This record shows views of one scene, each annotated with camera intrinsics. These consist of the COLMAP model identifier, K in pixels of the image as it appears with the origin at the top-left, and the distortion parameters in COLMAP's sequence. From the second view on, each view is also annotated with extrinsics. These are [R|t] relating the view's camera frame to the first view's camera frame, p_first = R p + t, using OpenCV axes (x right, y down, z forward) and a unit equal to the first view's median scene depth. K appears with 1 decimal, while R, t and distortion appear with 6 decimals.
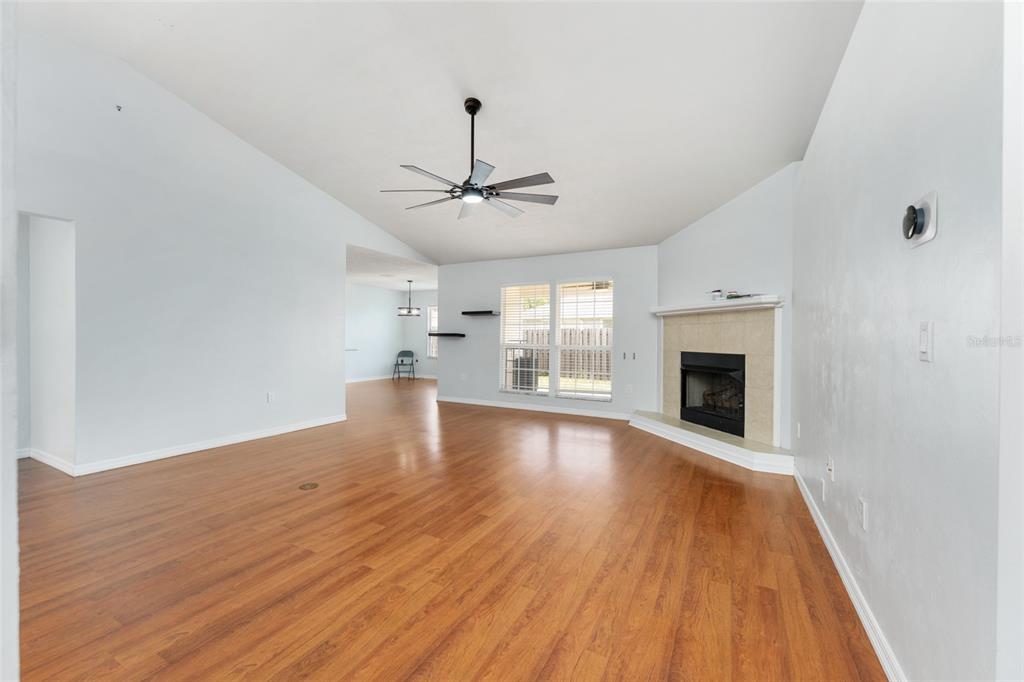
lens RADIAL K [[413.8, 0, 511.1], [0, 413.8, 339.6], [0, 0, 1]] dist [-0.002493, -0.000658]
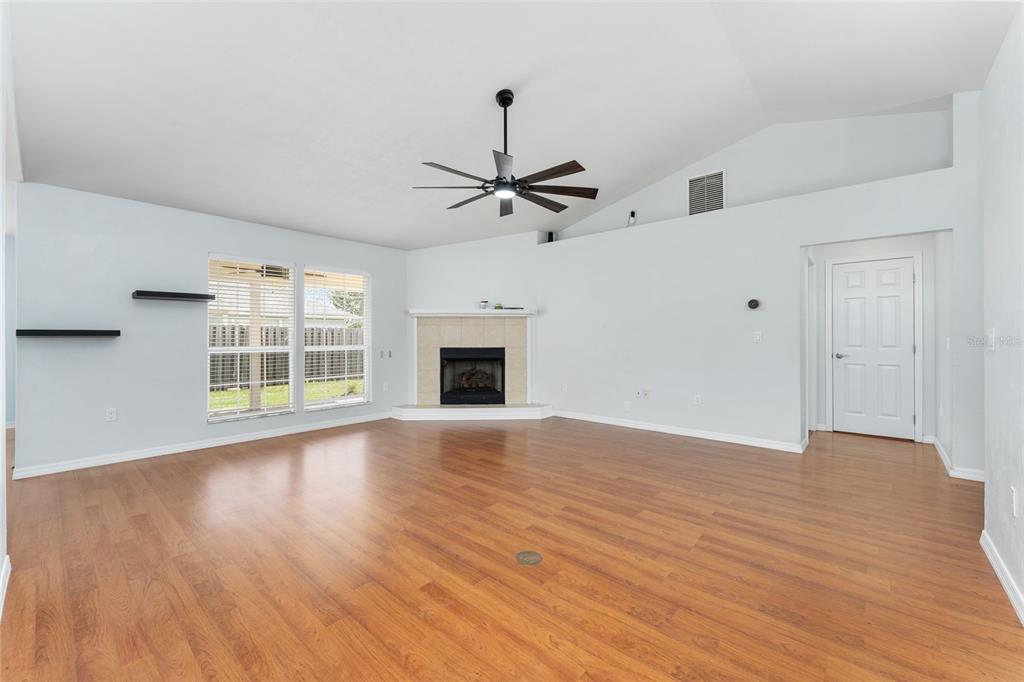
lens RADIAL K [[413.6, 0, 514.4], [0, 413.6, 335.6], [0, 0, 1]] dist [-0.001209, -0.000256]
pose [[0.220423, -0.006726, 0.975381, -1.255929], [0.006490, 0.999964, 0.005429, -0.019840], [-0.975383, 0.005134, 0.220458, 0.941953]]
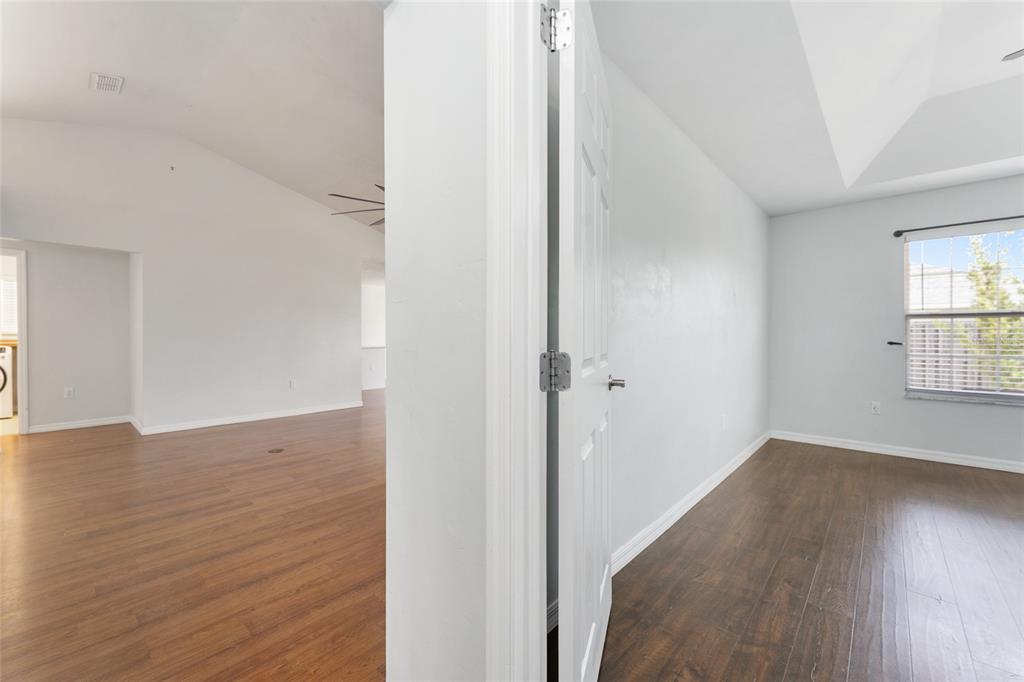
lens RADIAL K [[413.8, 0, 511.1], [0, 413.8, 339.6], [0, 0, 1]] dist [-0.002493, -0.000658]
pose [[0.970976, -0.008613, -0.239020, 0.569456], [0.008565, 0.999963, -0.001241, 0.019865], [0.239022, -0.000842, 0.971014, -0.074880]]
